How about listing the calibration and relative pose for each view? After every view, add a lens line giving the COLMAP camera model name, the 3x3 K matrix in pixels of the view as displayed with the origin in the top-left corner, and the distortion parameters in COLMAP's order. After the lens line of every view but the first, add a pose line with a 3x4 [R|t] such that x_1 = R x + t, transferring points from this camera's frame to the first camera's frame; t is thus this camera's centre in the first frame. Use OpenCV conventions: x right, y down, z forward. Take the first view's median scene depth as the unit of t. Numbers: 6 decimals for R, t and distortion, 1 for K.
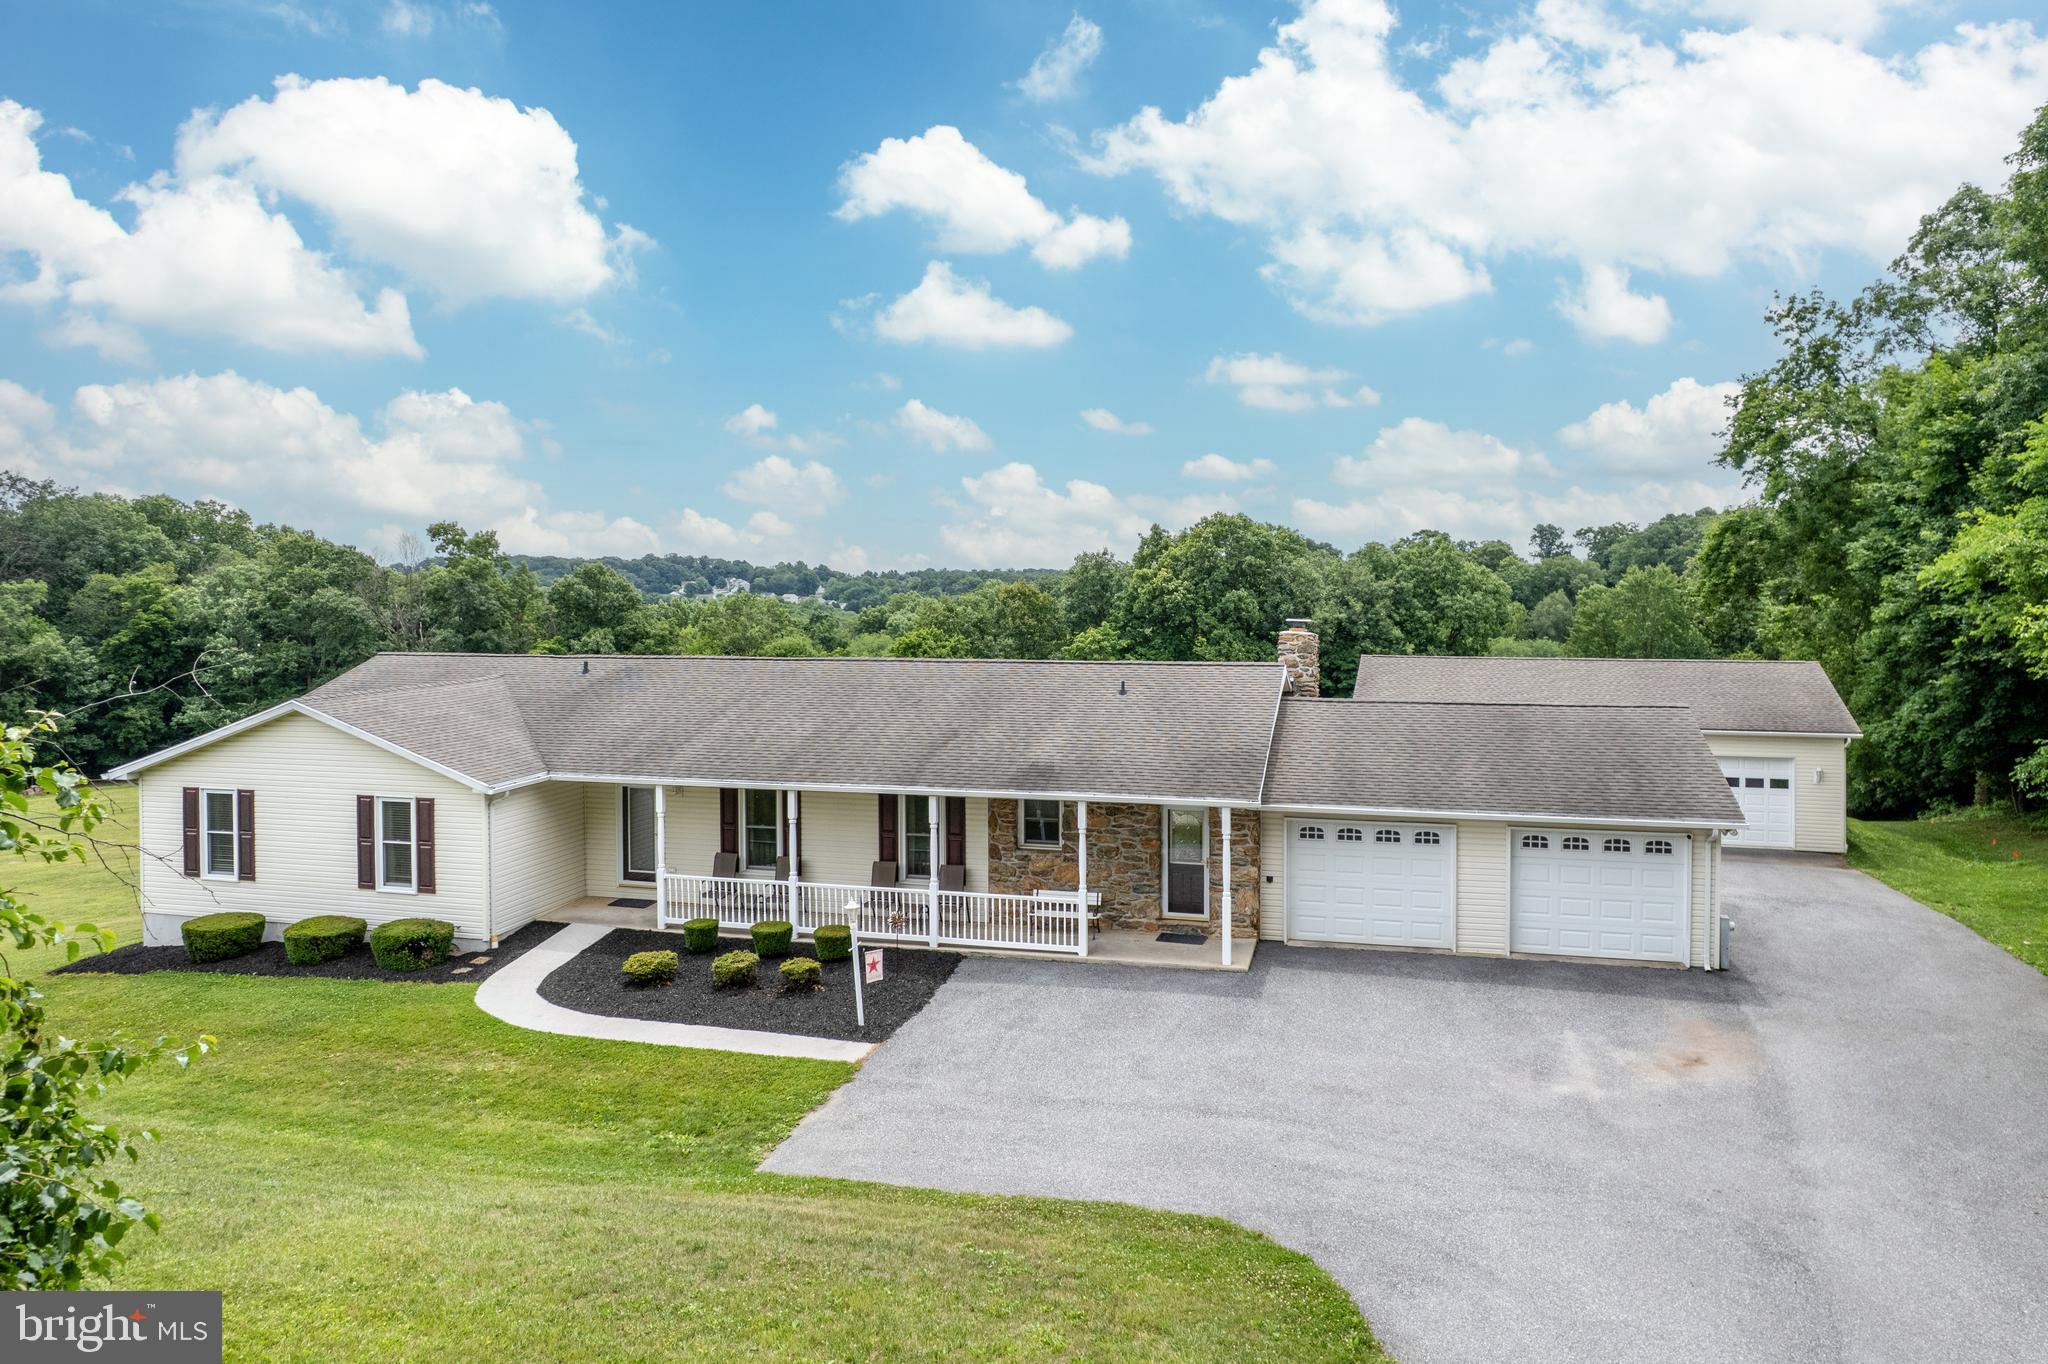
lens RADIAL K [[1362.1, 0, 1036.2], [0, 1362.1, 595.5], [0, 0, 1]] dist [-0.042663, 0.002094]
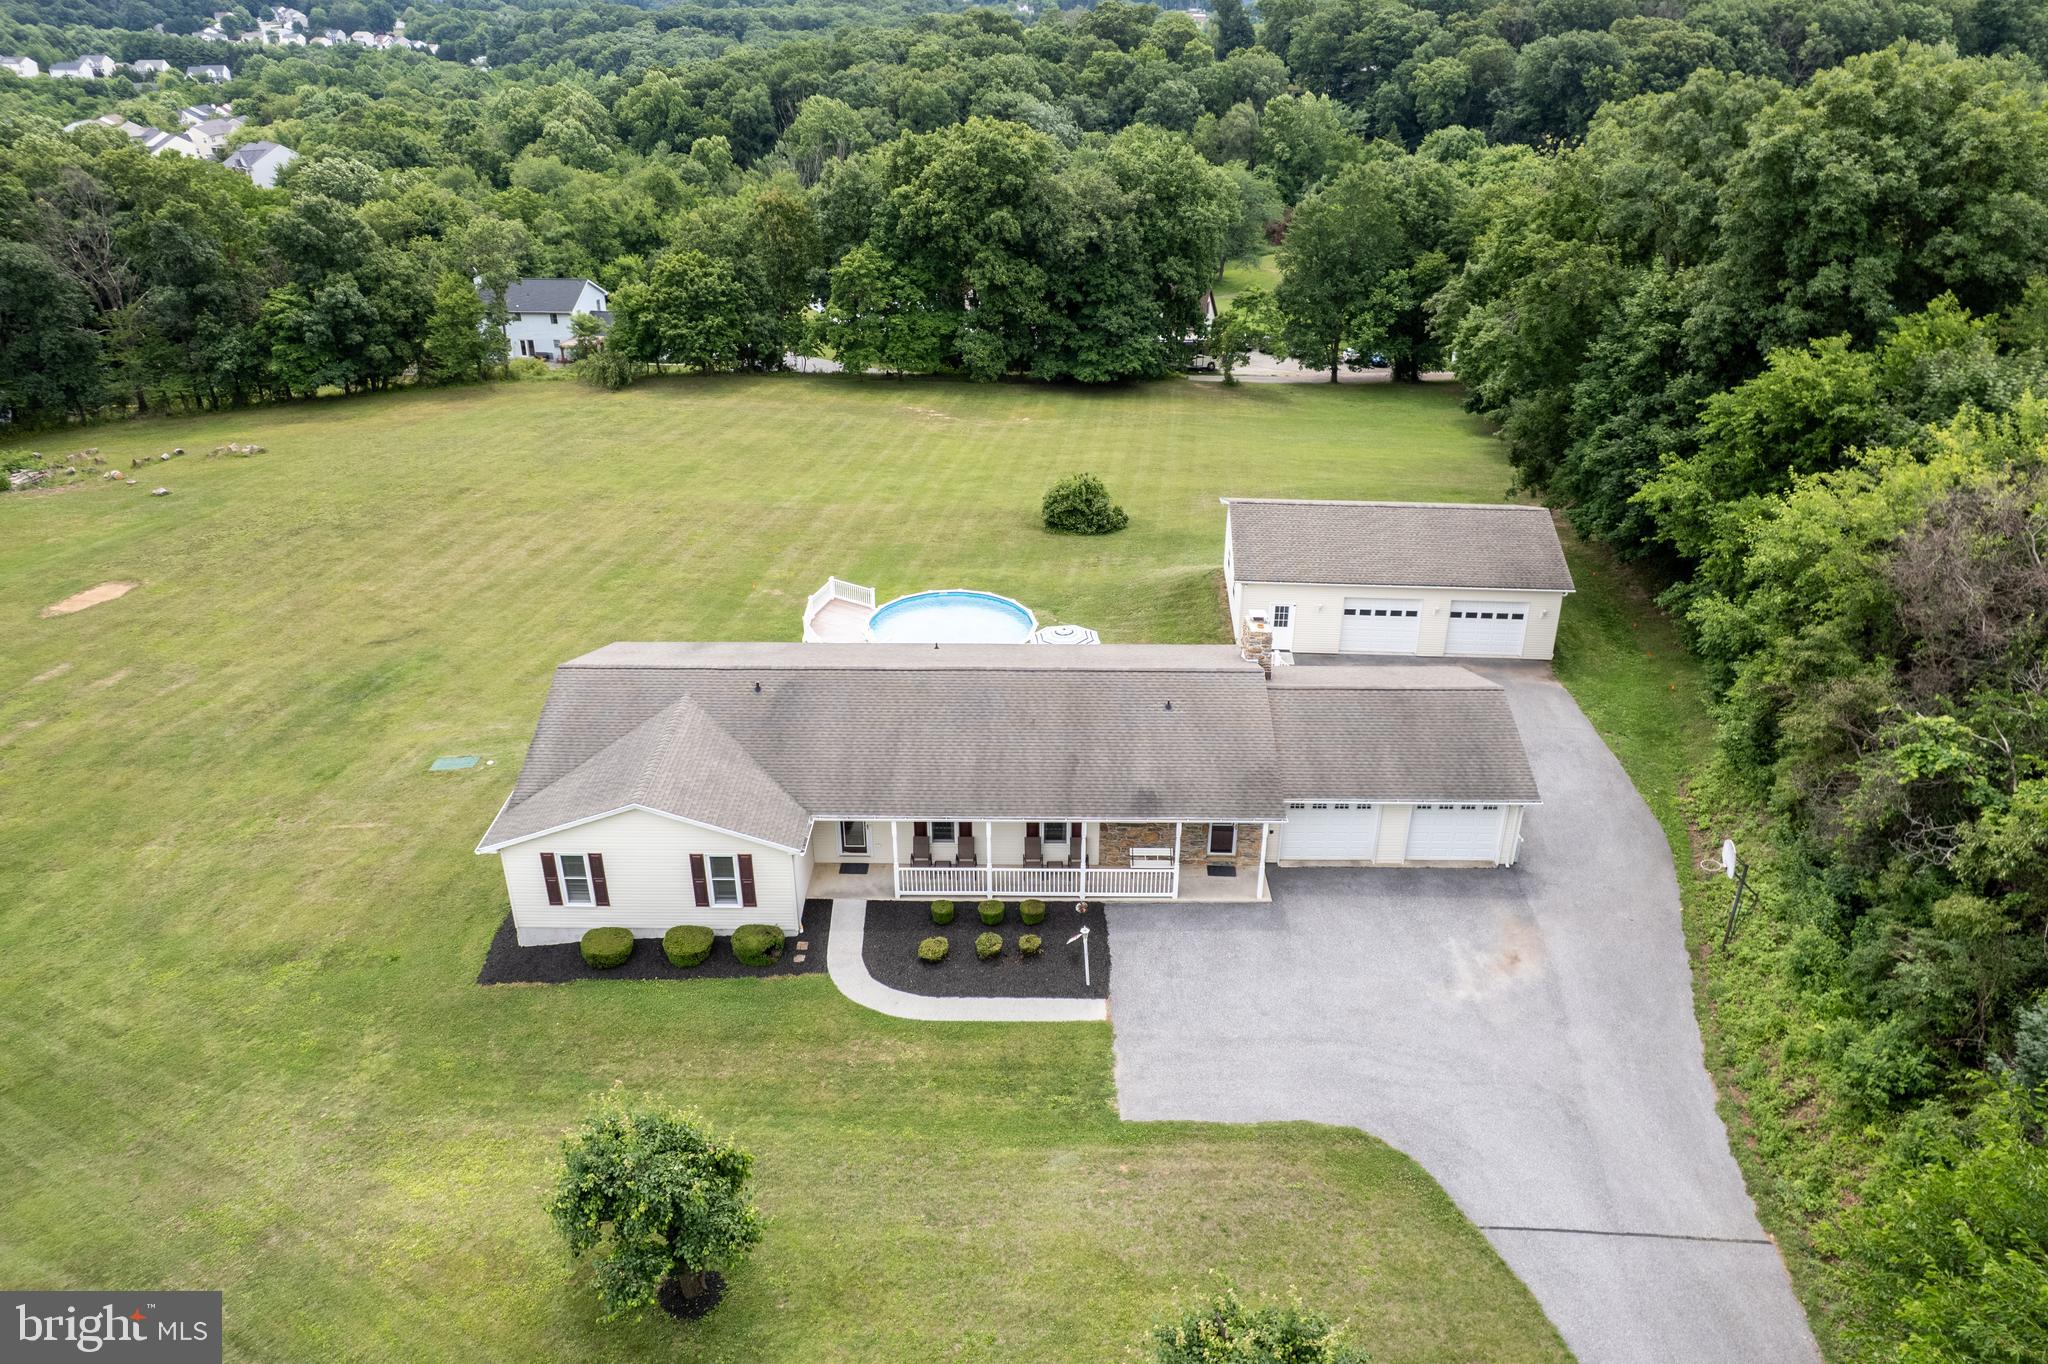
lens RADIAL K [[1400.3, 0, 1024.7], [0, 1400.3, 644.8], [0, 0, 1]] dist [-0.076682, 0.073674]
pose [[0.969814, -0.101588, 0.221676, -0.469456], [-0.001038, 0.907358, 0.420359, -0.705897], [-0.243842, -0.407900, 0.879863, -0.335915]]
